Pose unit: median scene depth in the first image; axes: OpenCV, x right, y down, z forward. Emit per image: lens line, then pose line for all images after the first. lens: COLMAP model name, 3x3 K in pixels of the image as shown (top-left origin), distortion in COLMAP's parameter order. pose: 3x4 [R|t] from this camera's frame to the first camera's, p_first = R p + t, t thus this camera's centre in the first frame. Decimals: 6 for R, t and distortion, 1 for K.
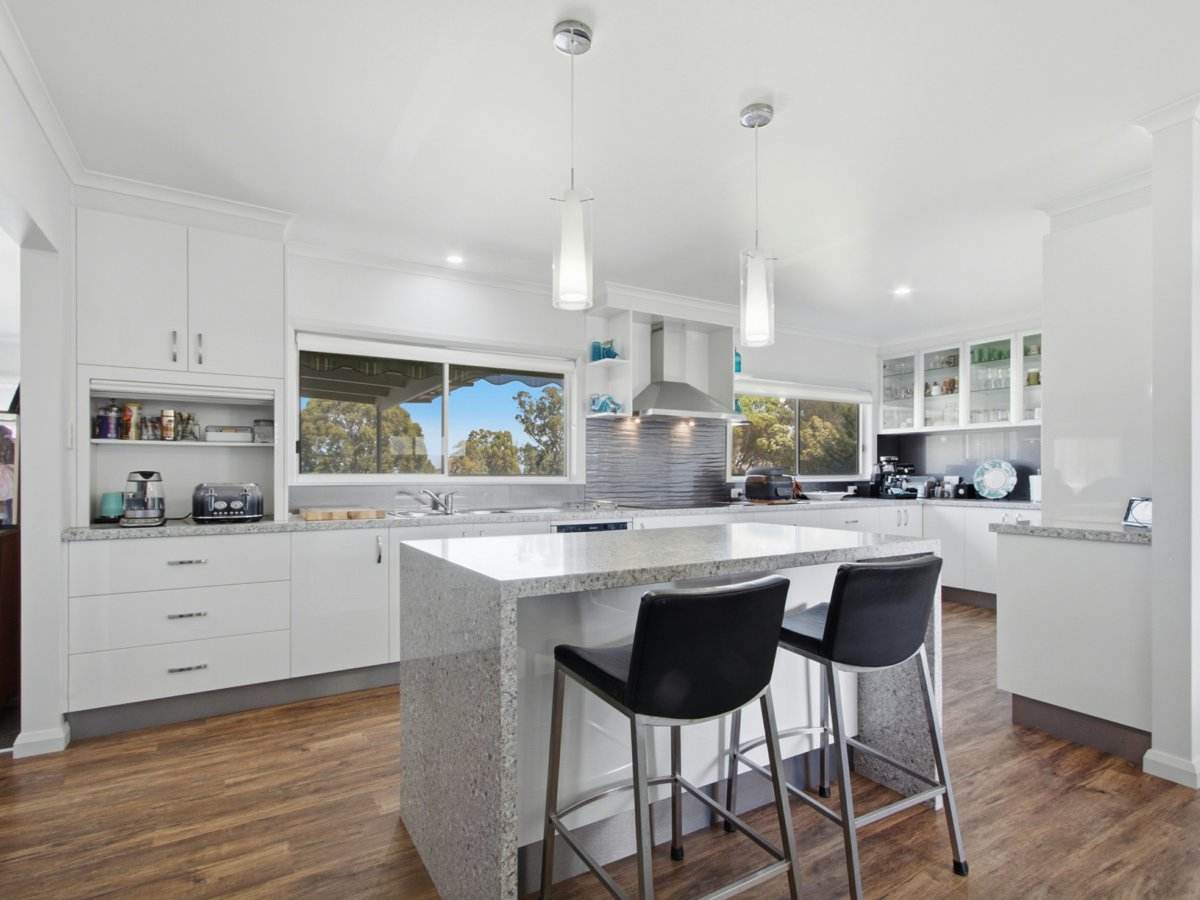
lens RADIAL K [[643.0, 0, 608.6], [0, 643.0, 461.4], [0, 0, 1]] dist [0.024254, 0.000792]
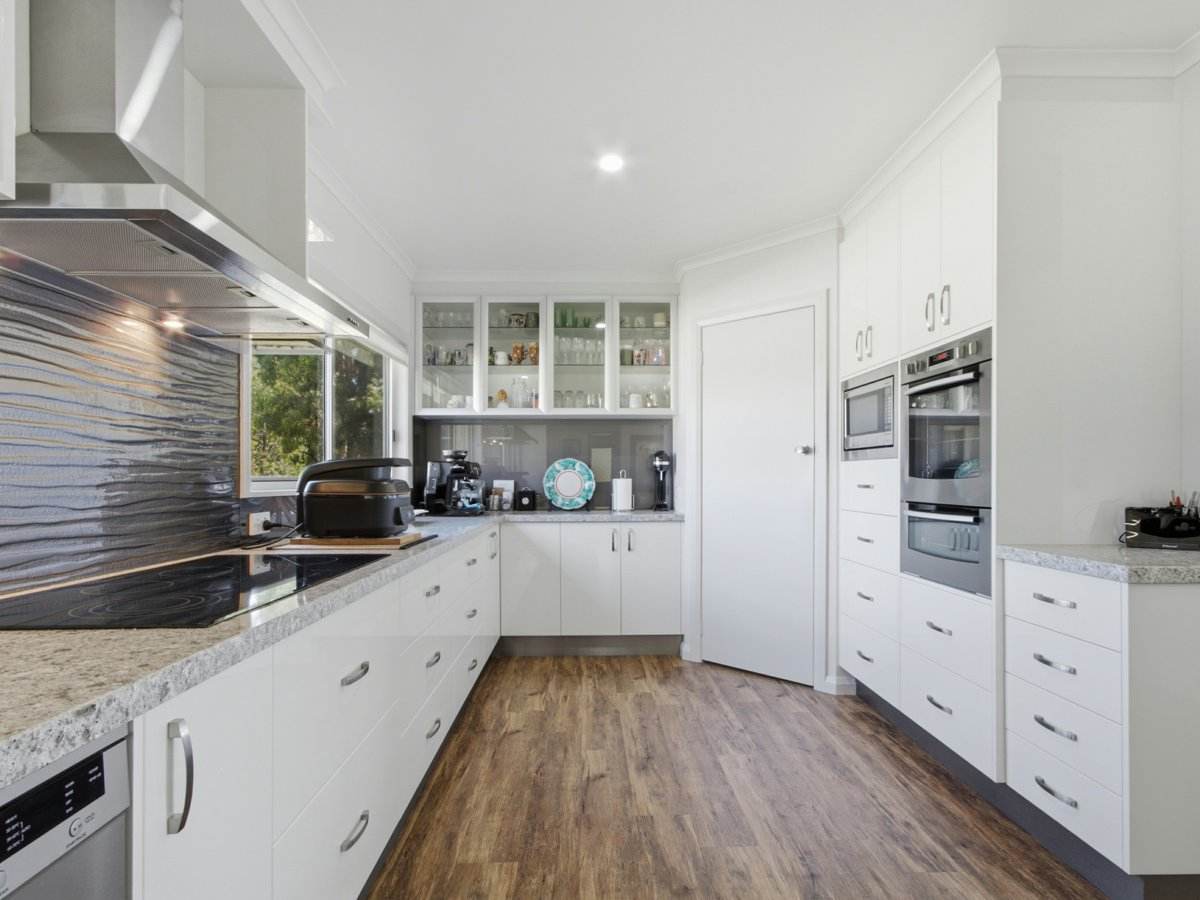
lens RADIAL K [[643.0, 0, 595.2], [0, 643.0, 468.3], [0, 0, 1]] dist [0.024254, 0.000792]
pose [[0.525162, 0.011823, 0.850920, -0.031899], [-0.013412, 0.999894, -0.005615, 0.011050], [-0.850897, -0.008464, 0.525265, 0.487844]]
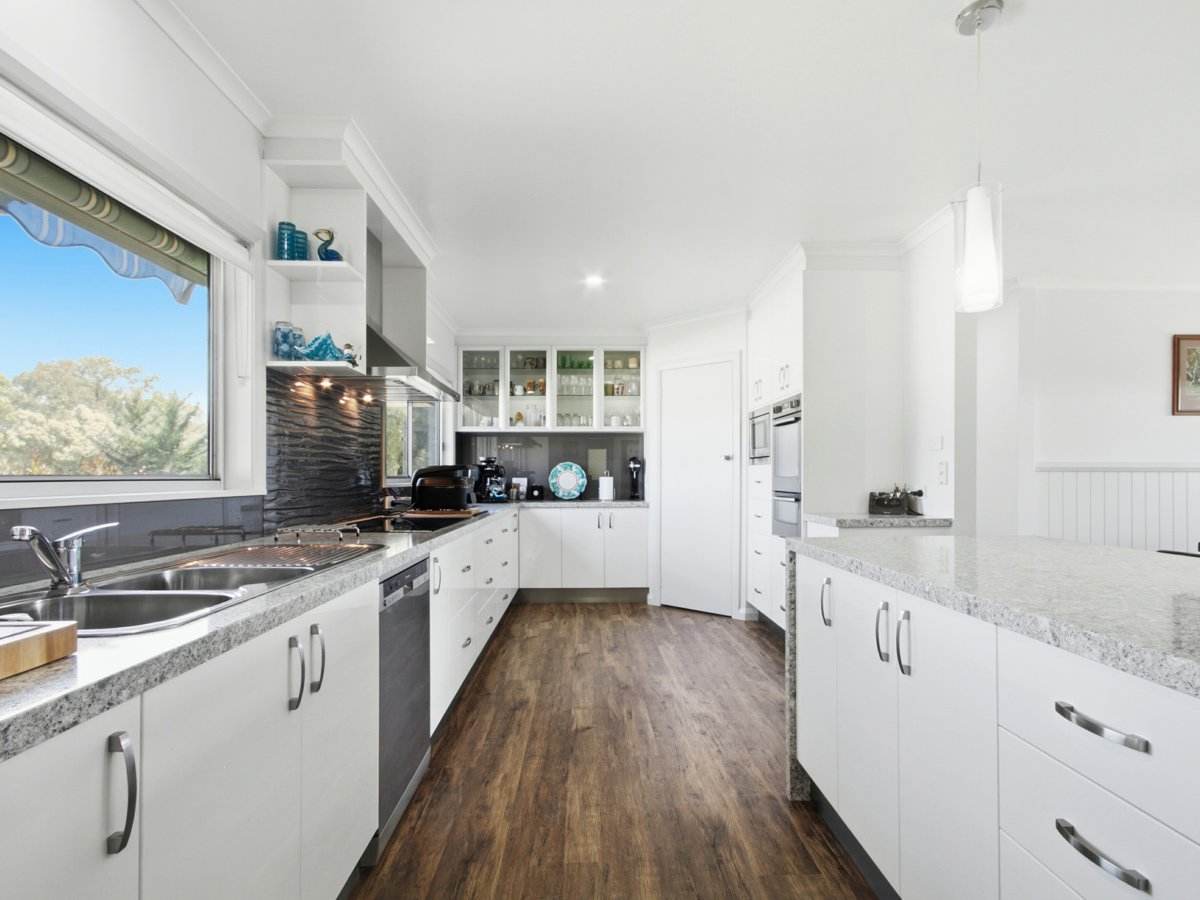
lens RADIAL K [[643.0, 0, 601.3], [0, 643.0, 468.8], [0, 0, 1]] dist [0.024254, 0.000792]
pose [[0.515766, 0.009032, 0.856682, -0.234488], [-0.013953, 0.999900, -0.002141, 0.008301], [-0.856616, -0.010849, 0.515840, 0.350383]]
